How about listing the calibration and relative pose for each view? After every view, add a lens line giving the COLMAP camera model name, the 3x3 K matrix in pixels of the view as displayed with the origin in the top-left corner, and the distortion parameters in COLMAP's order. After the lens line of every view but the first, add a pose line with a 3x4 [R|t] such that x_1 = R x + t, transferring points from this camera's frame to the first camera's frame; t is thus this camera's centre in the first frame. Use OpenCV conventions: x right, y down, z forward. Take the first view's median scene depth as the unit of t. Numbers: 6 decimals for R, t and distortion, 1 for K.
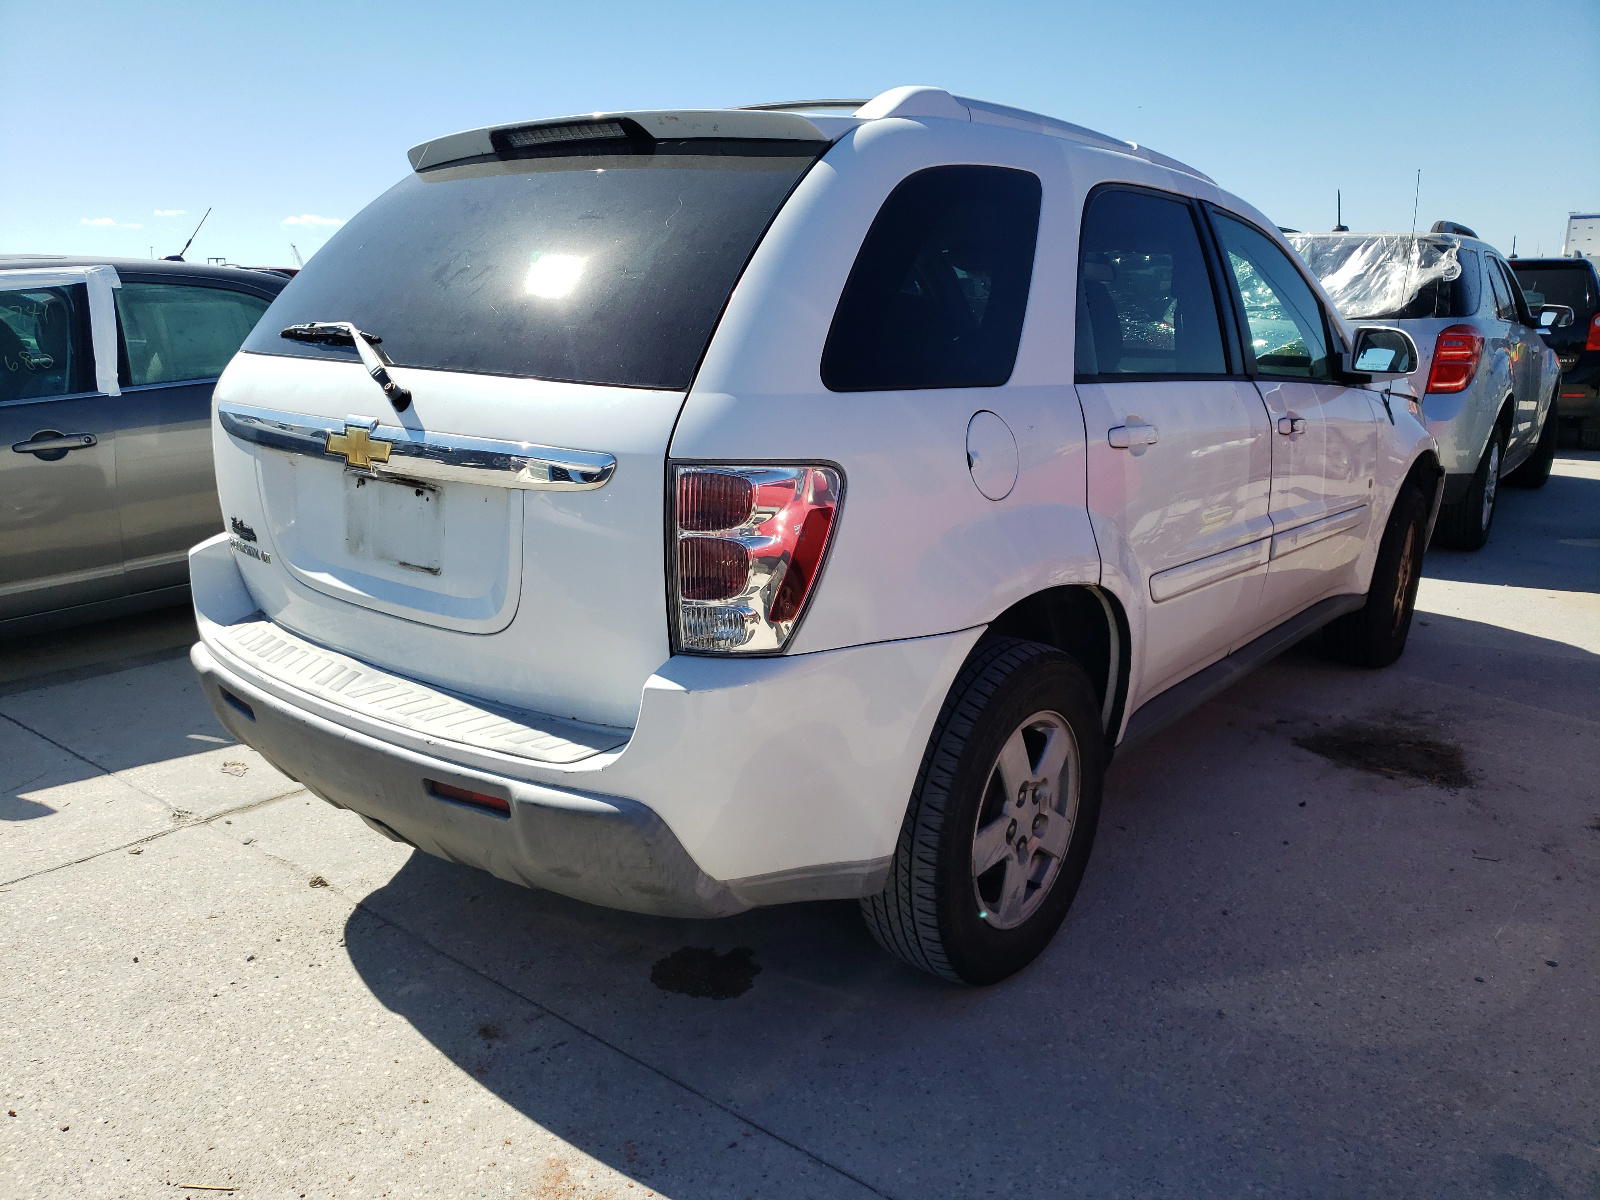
lens RADIAL K [[1247.5, 0, 792.9], [0, 1247.5, 594.7], [0, 0, 1]] dist [-0.008199, -0.007545]
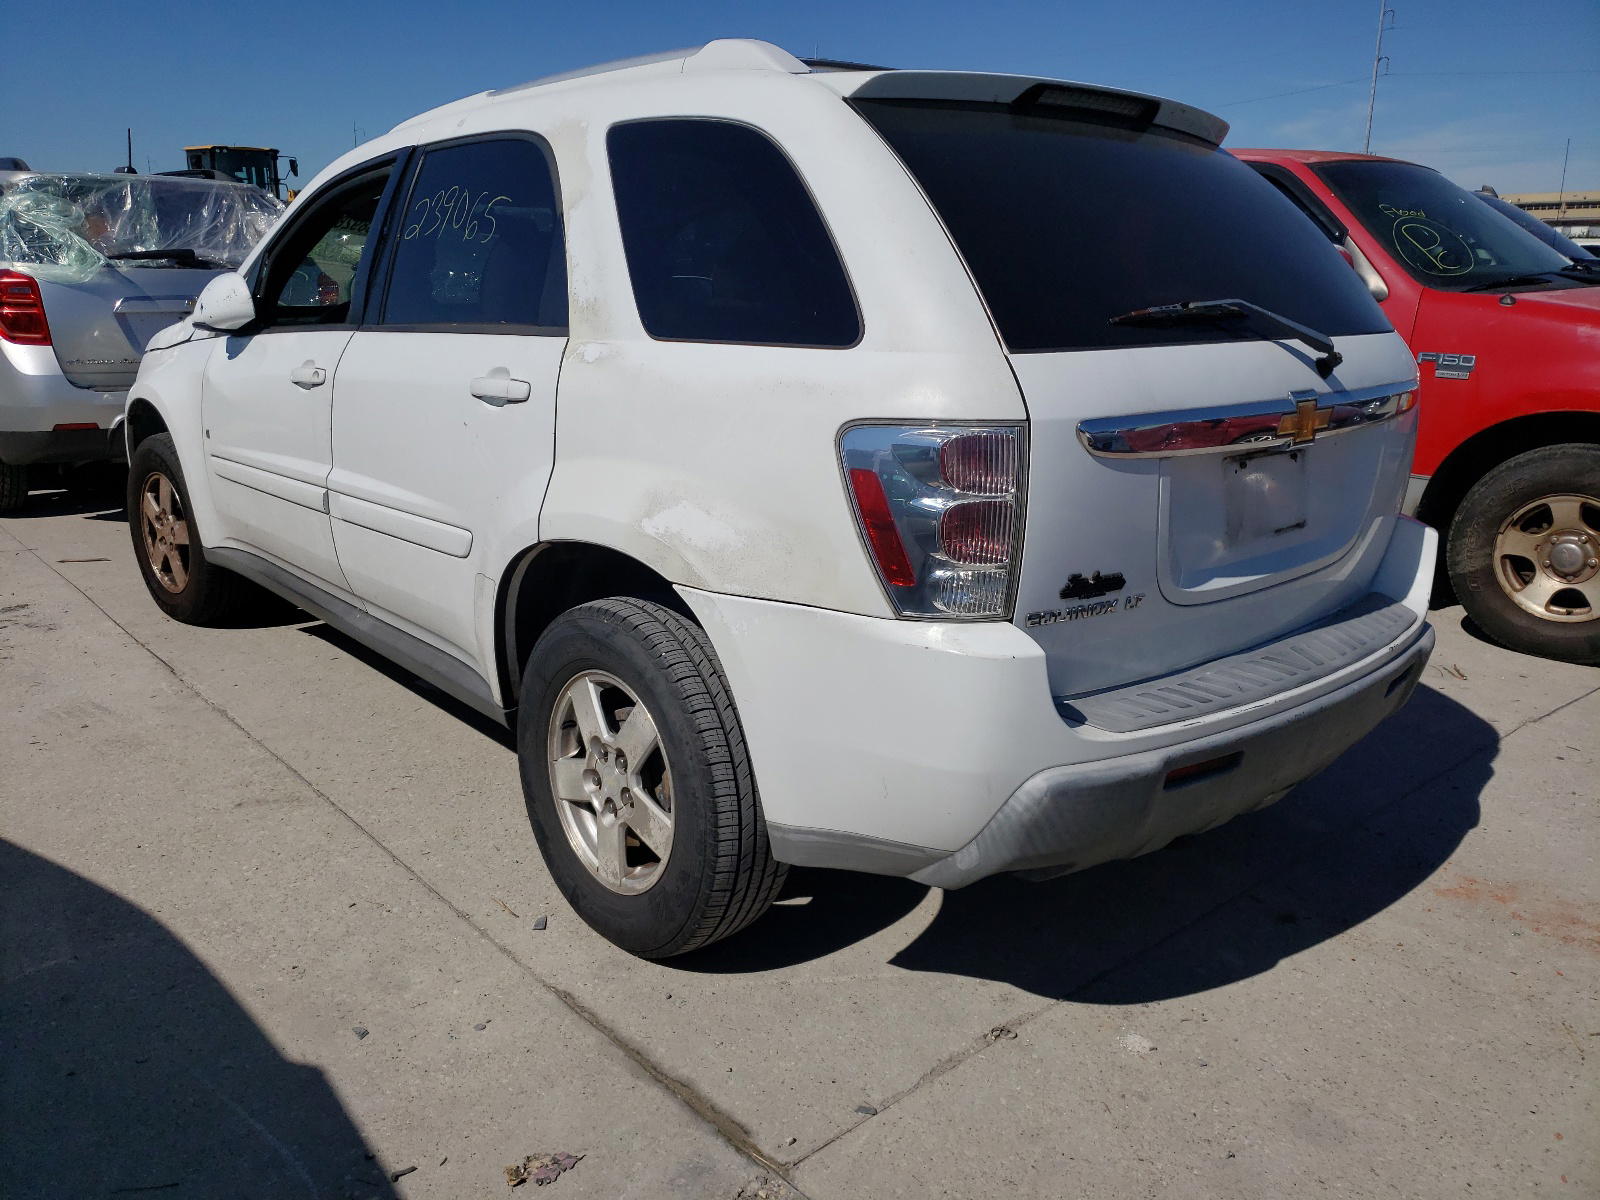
lens RADIAL K [[1247.5, 0, 796.6], [0, 1247.5, 599.0], [0, 0, 1]] dist [-0.008199, -0.007545]
pose [[0.170928, -0.264084, 0.949233, -1.353657], [0.215344, 0.950132, 0.225557, -0.284287], [-0.961463, 0.165858, 0.219273, 1.163155]]
